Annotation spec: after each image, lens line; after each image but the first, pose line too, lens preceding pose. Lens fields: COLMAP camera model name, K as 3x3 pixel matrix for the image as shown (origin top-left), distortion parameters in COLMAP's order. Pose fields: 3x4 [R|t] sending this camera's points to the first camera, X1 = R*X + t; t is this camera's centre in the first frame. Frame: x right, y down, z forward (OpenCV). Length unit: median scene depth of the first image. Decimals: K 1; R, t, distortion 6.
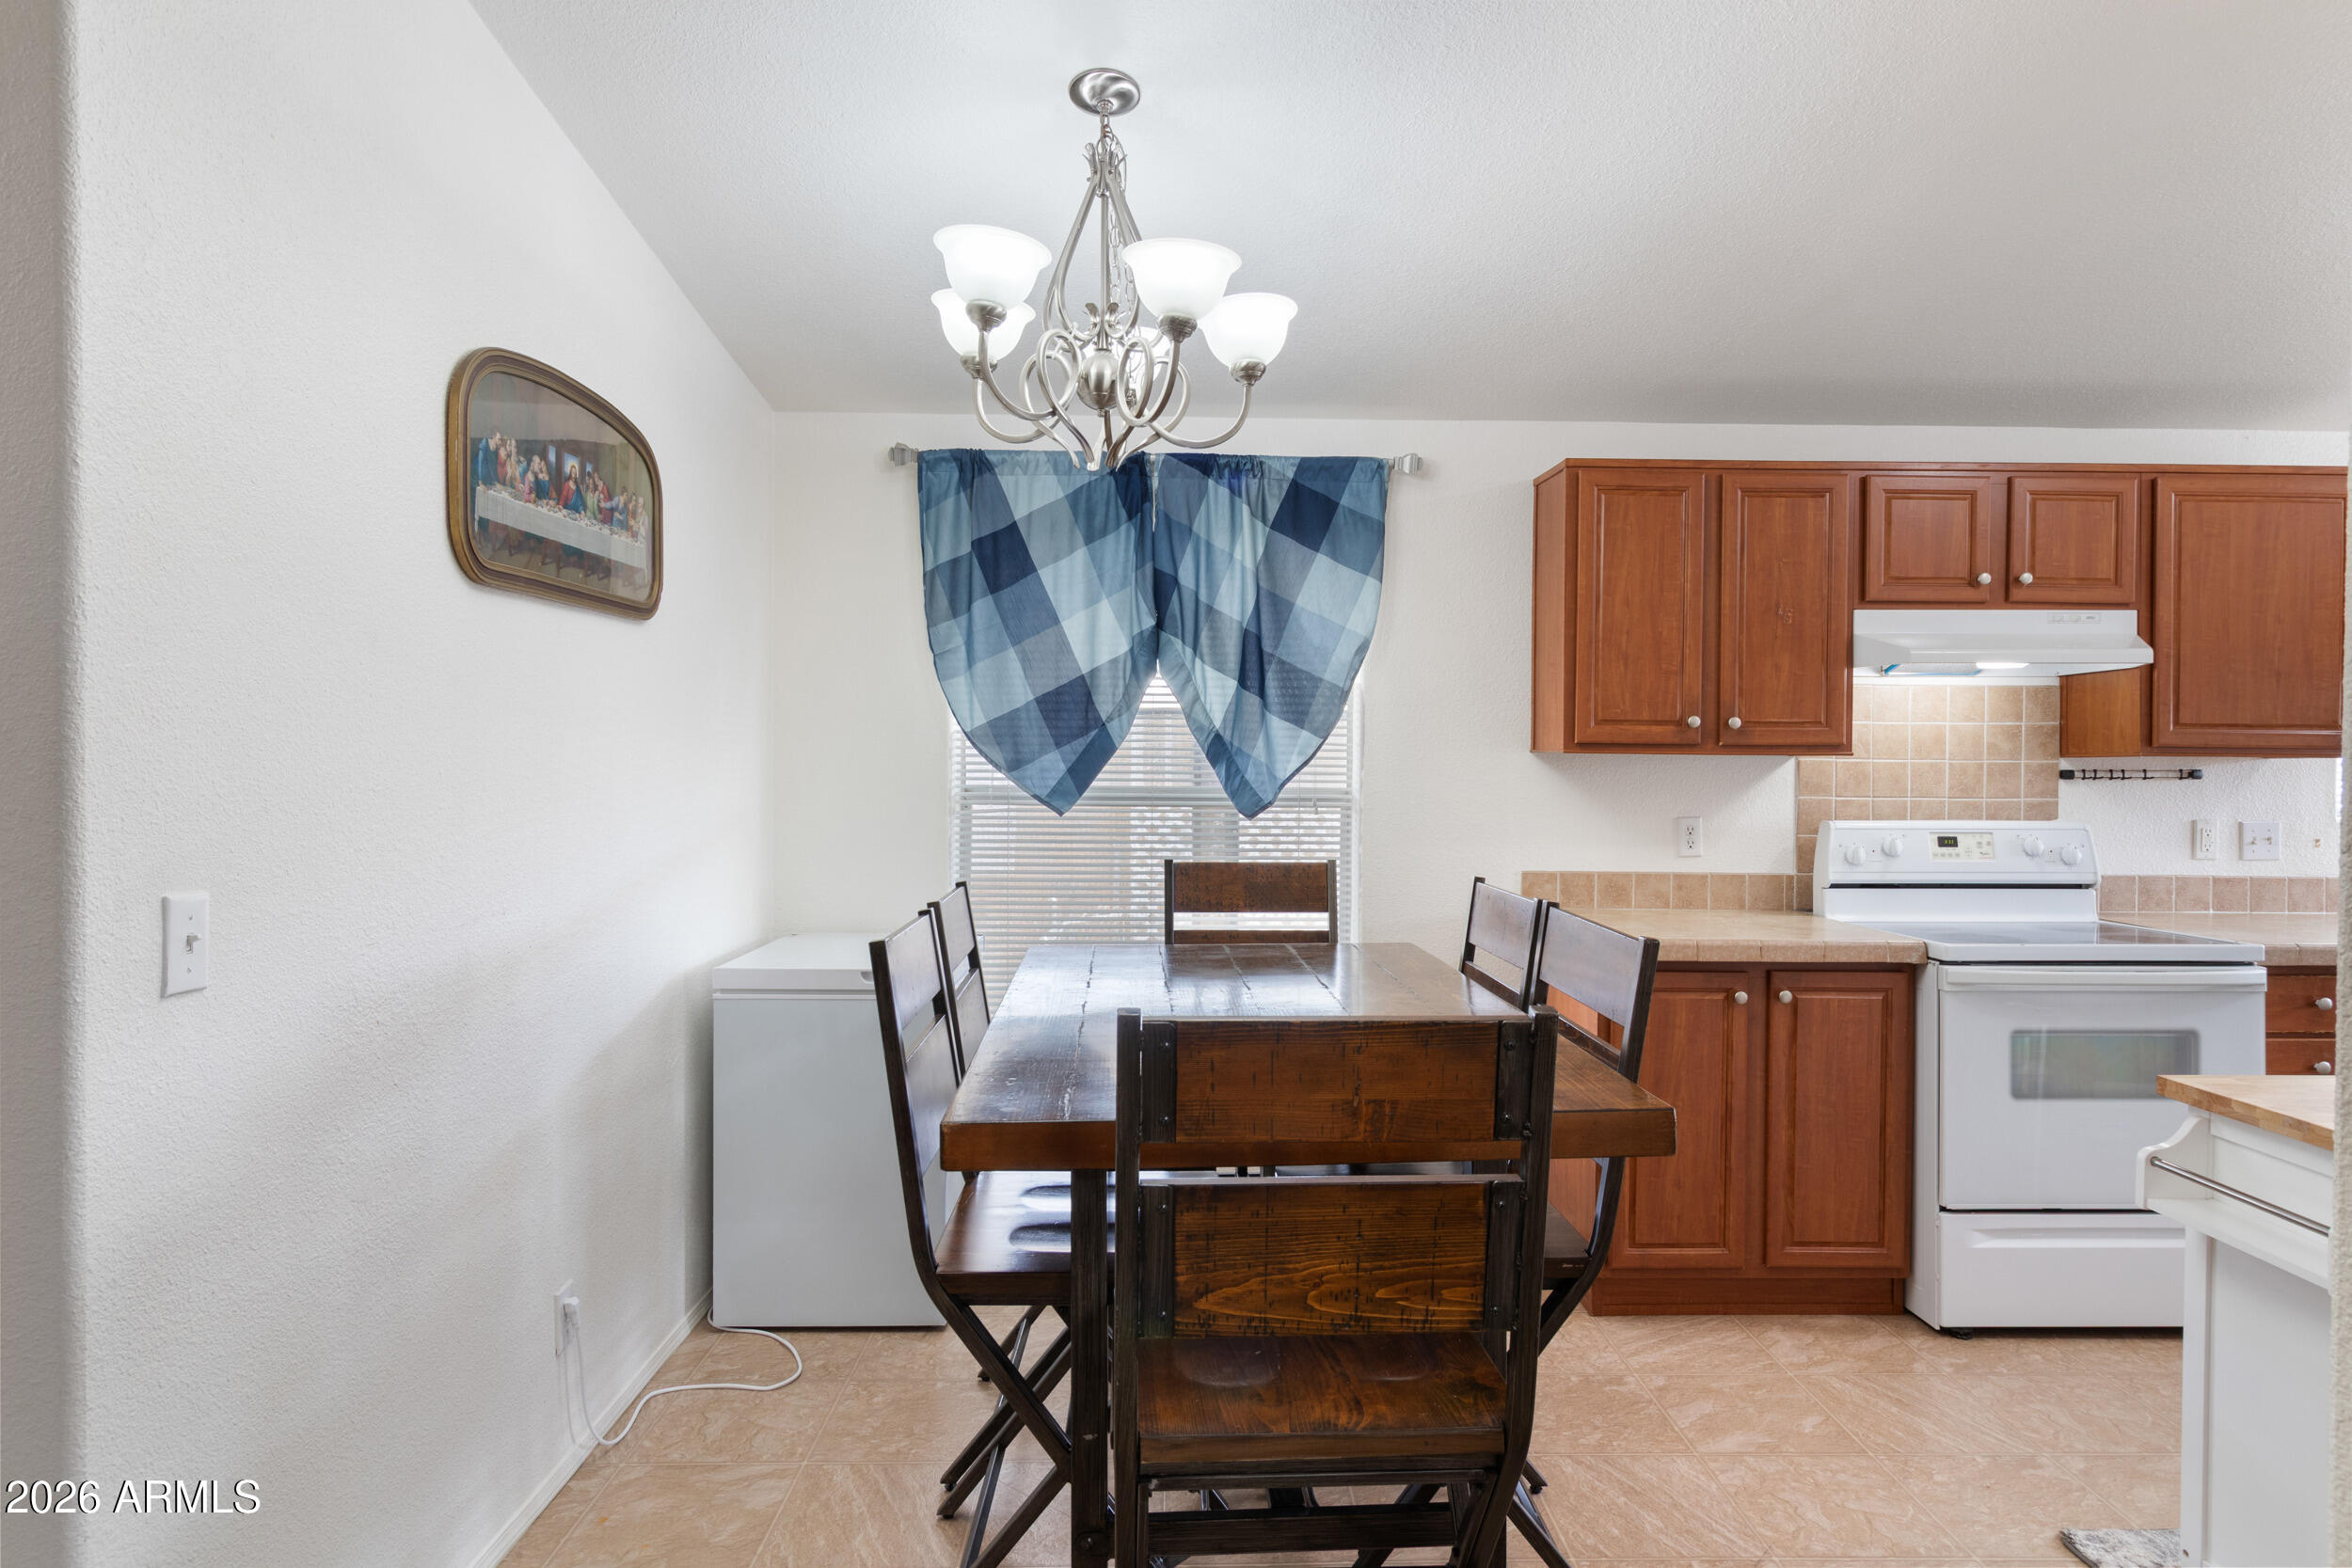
lens RADIAL K [[1378.2, 0, 1181.3], [0, 1378.2, 780.0], [0, 0, 1]] dist [0.002815, 0.000249]
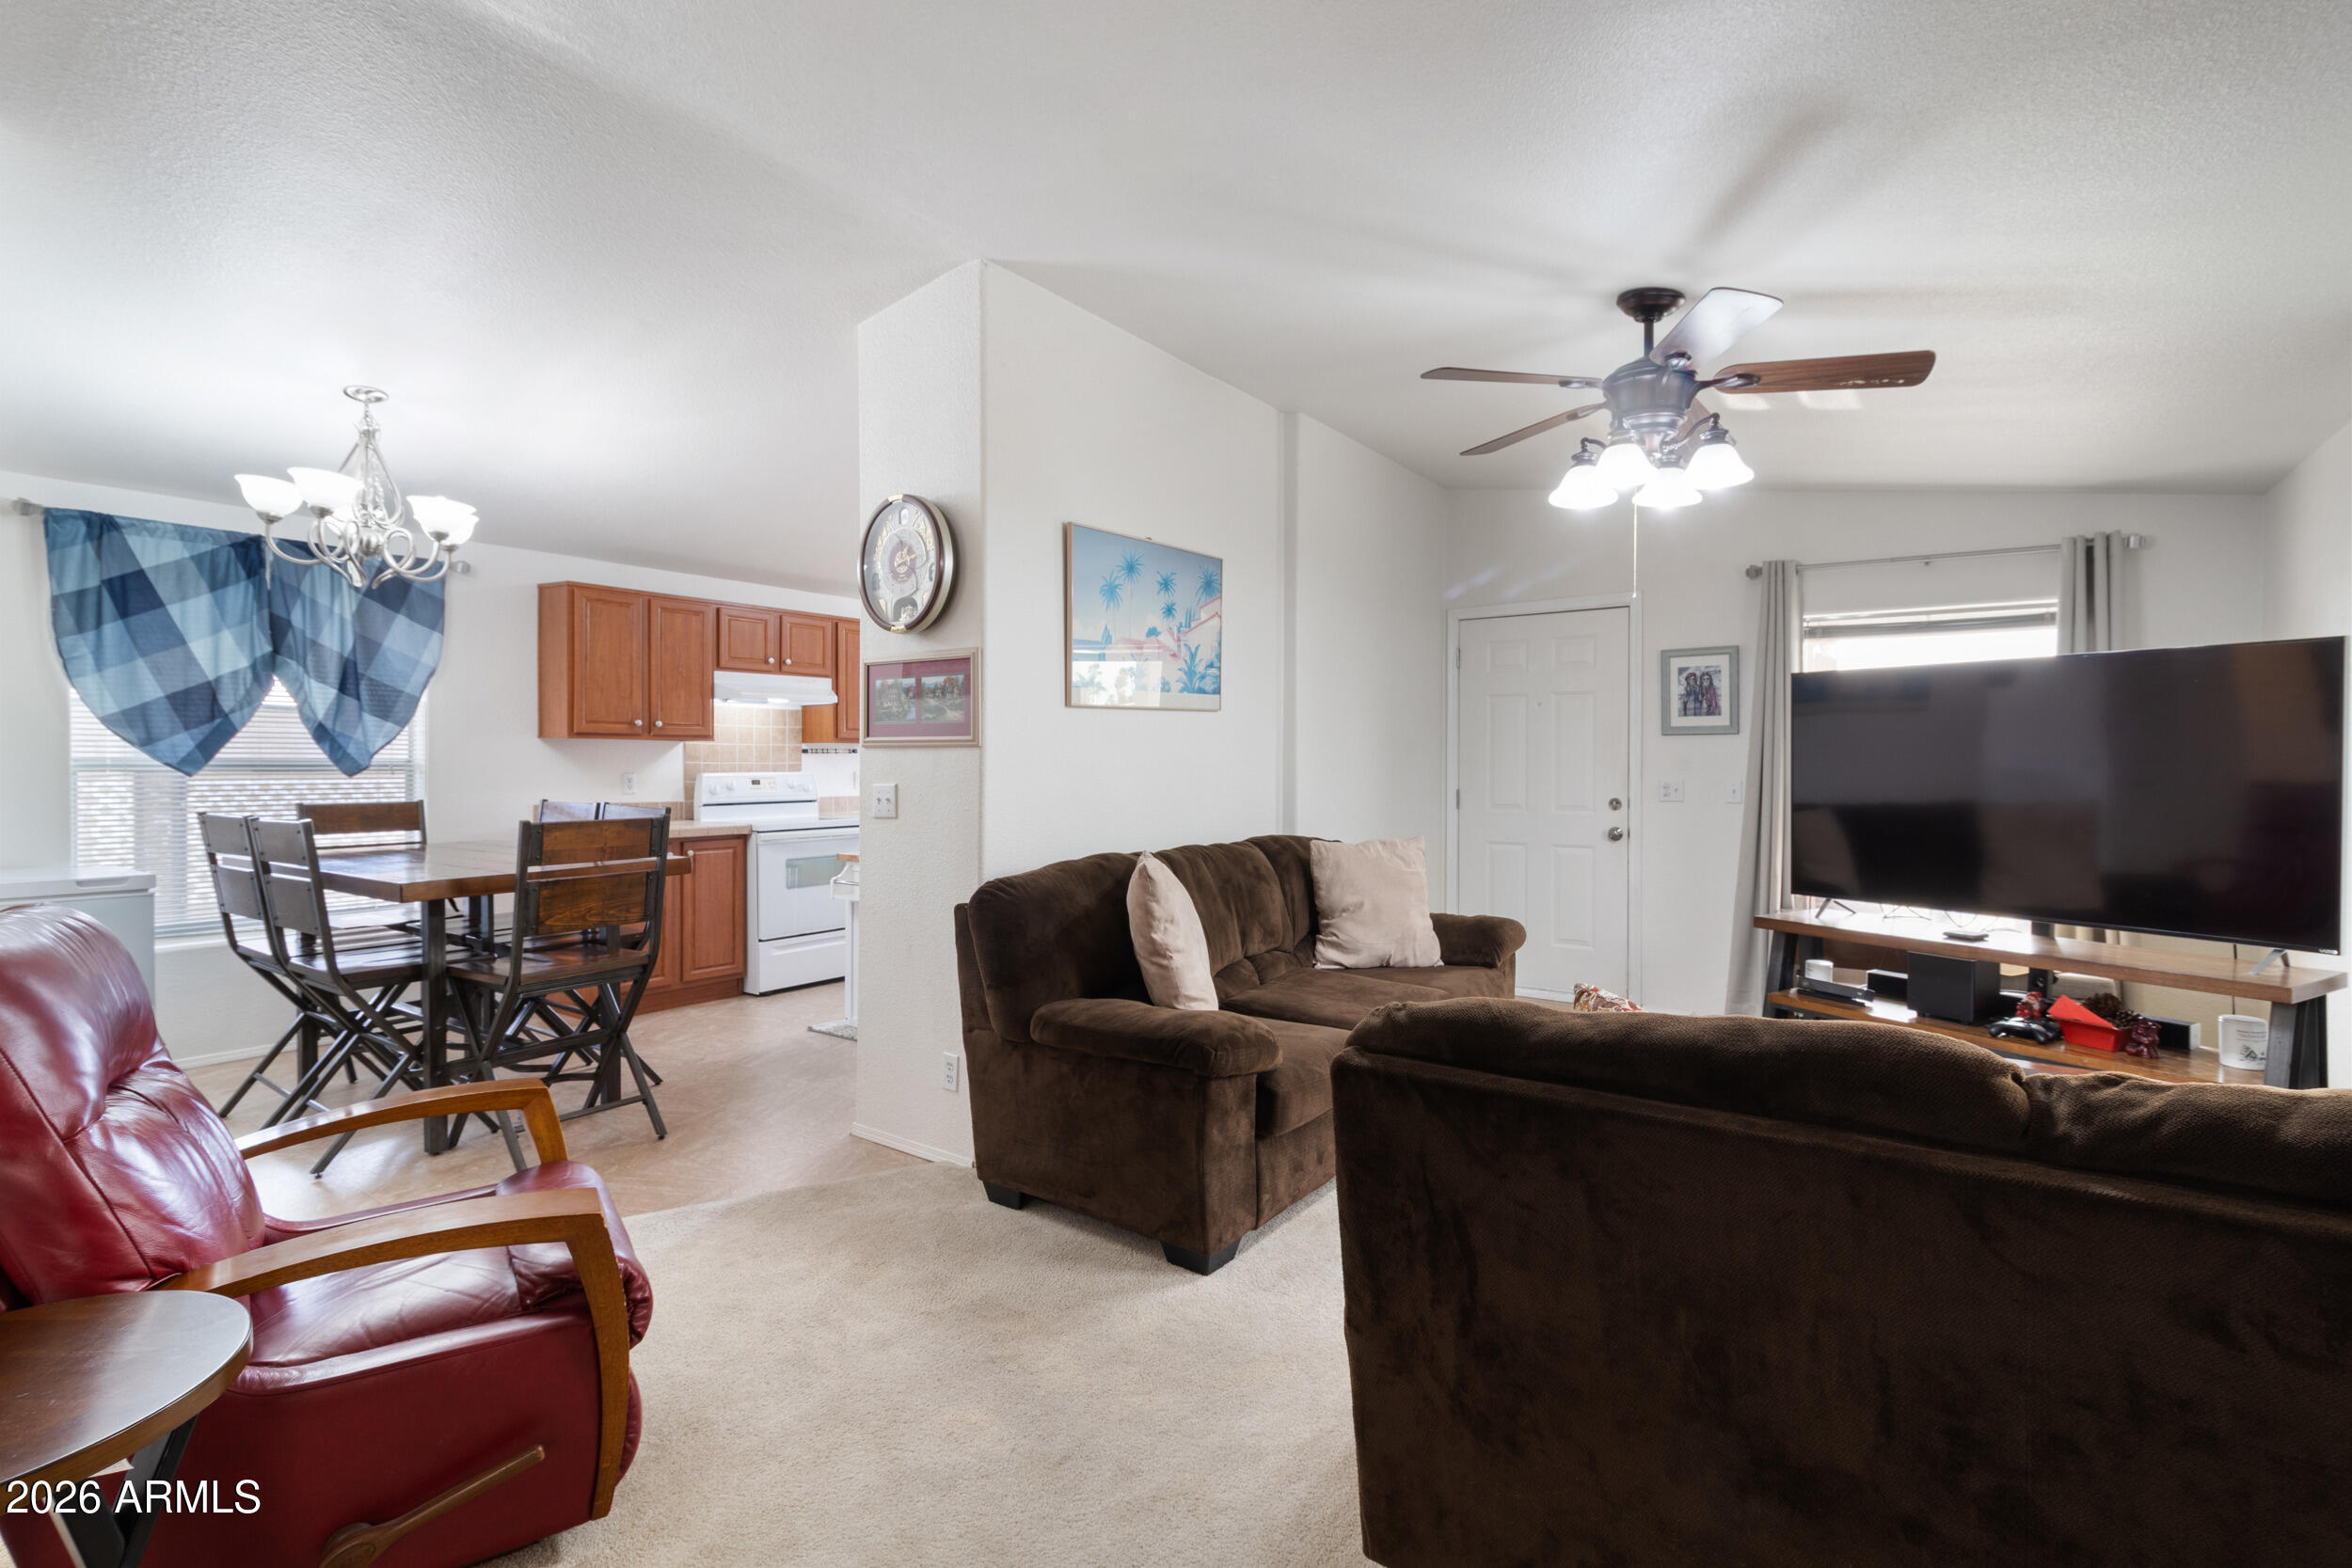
lens RADIAL K [[1096.2, 0, 1175.2], [0, 1096.2, 769.7], [0, 0, 1]] dist [0.004042, 0.000403]
pose [[0.619710, -0.009972, 0.784767, -0.358315], [0.009972, 0.999939, 0.004832, 0.023150], [-0.784767, 0.004831, 0.619771, -0.536614]]
